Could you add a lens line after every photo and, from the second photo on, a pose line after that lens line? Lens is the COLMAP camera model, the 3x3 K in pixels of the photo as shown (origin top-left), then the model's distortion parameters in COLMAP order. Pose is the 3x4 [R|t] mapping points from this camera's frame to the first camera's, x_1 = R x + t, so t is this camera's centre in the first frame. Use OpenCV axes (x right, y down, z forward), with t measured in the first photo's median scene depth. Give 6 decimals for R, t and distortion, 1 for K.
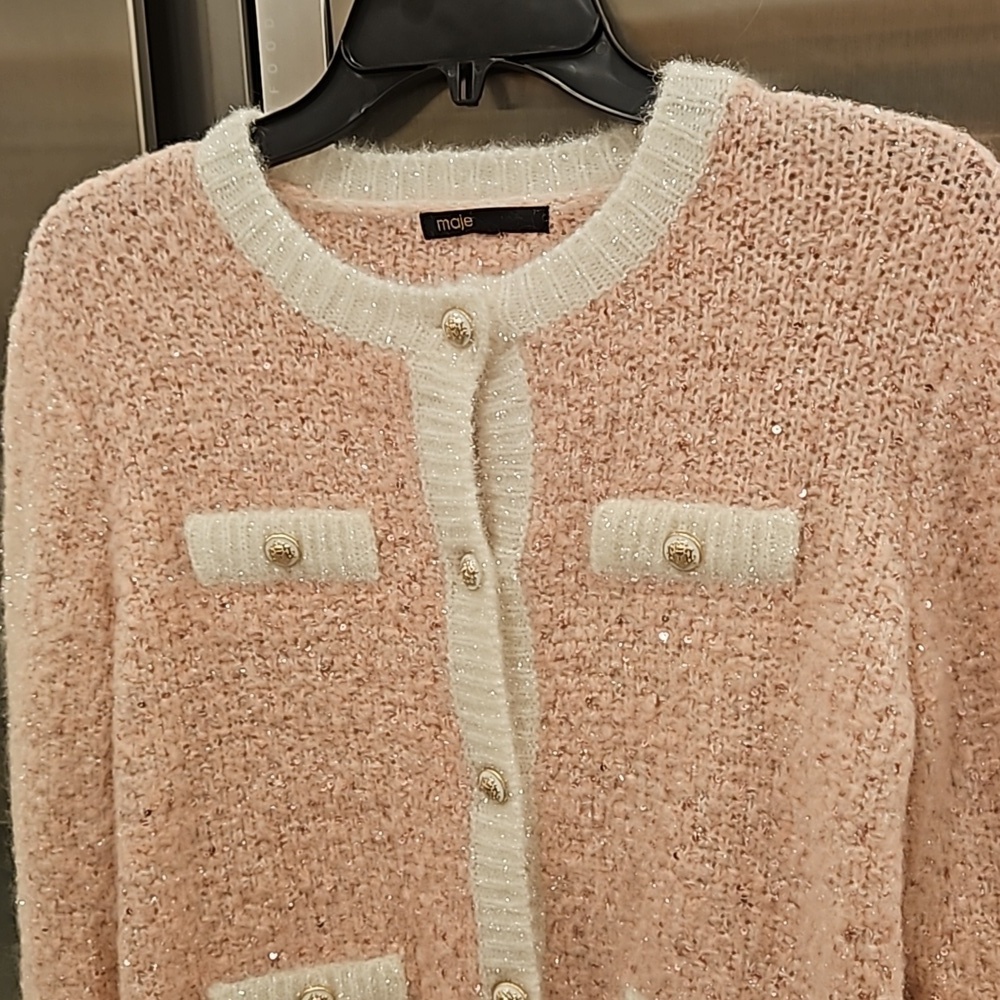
lens RADIAL K [[1619.8, 0, 498.6], [0, 1619.8, 494.6], [0, 0, 1]] dist [0.064943, 0.000000]
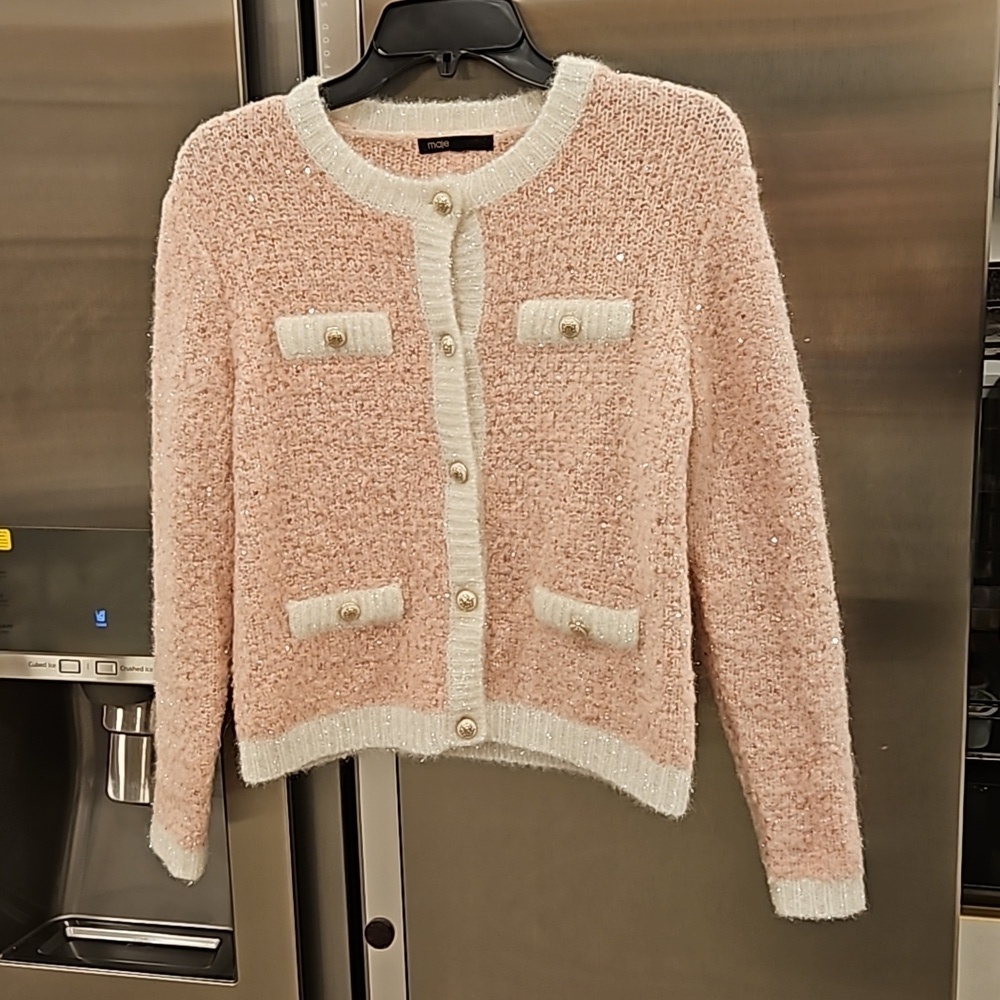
lens RADIAL K [[1619.8, 0, 503.3], [0, 1619.8, 518.5], [0, 0, 1]] dist [0.064943, 0.000000]
pose [[0.993225, -0.011150, 0.115671, -0.164126], [0.007953, 0.999574, 0.028065, 0.187459], [-0.115935, -0.026955, 0.992891, -0.762703]]
